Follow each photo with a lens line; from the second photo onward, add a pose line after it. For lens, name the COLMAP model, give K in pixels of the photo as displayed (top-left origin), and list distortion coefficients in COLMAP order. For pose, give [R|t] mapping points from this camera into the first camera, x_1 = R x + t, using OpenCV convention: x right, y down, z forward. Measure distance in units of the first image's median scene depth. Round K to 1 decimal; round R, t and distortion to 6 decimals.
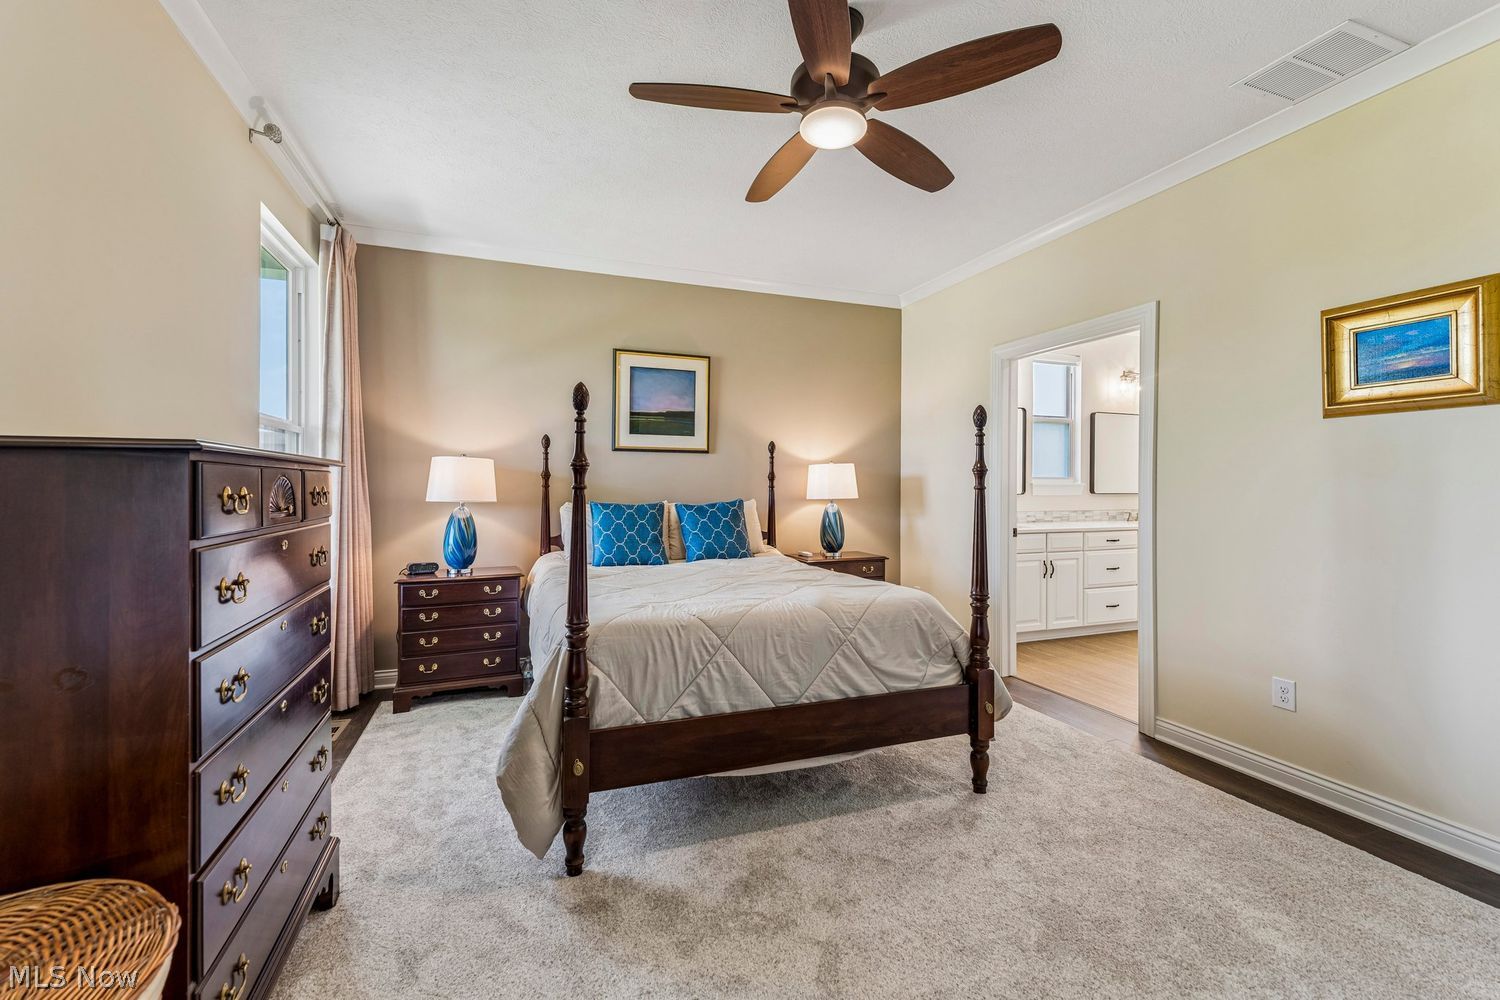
lens RADIAL K [[610.0, 0, 743.5], [0, 610.0, 486.6], [0, 0, 1]] dist [0.002958, 0.000716]
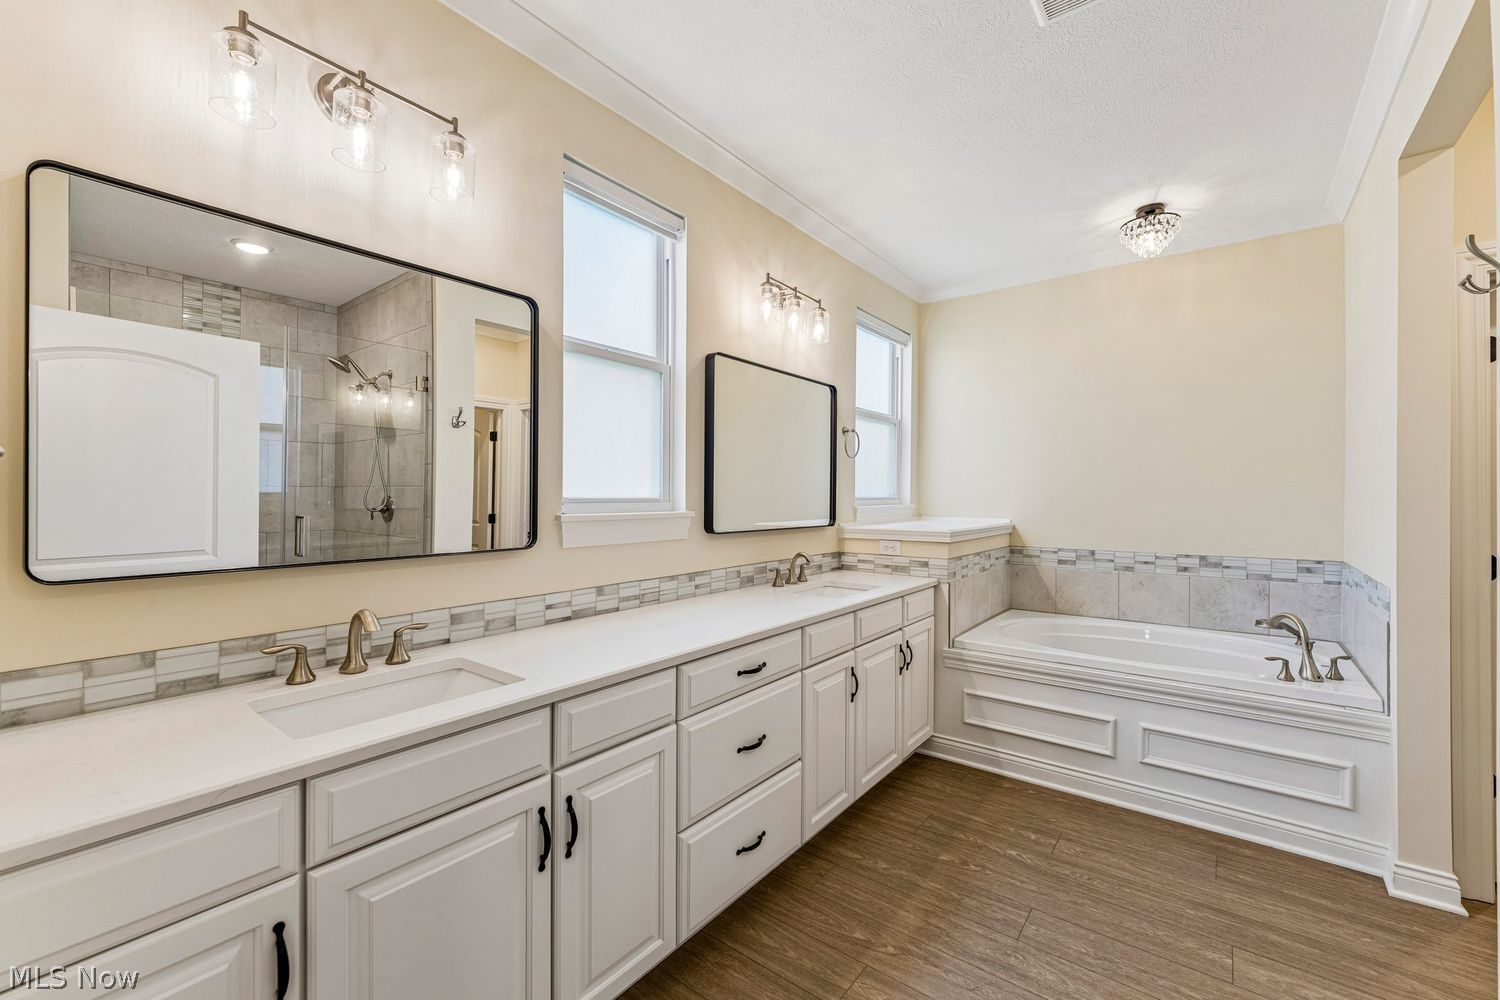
lens RADIAL K [[610.0, 0, 748.3], [0, 610.0, 499.3], [0, 0, 1]] dist [0.002958, 0.000716]
pose [[0.847977, 0.002274, 0.530029, 0.357318], [0.001097, 0.999981, -0.006047, -0.010928], [-0.530032, 0.005709, 0.847958, 0.603779]]
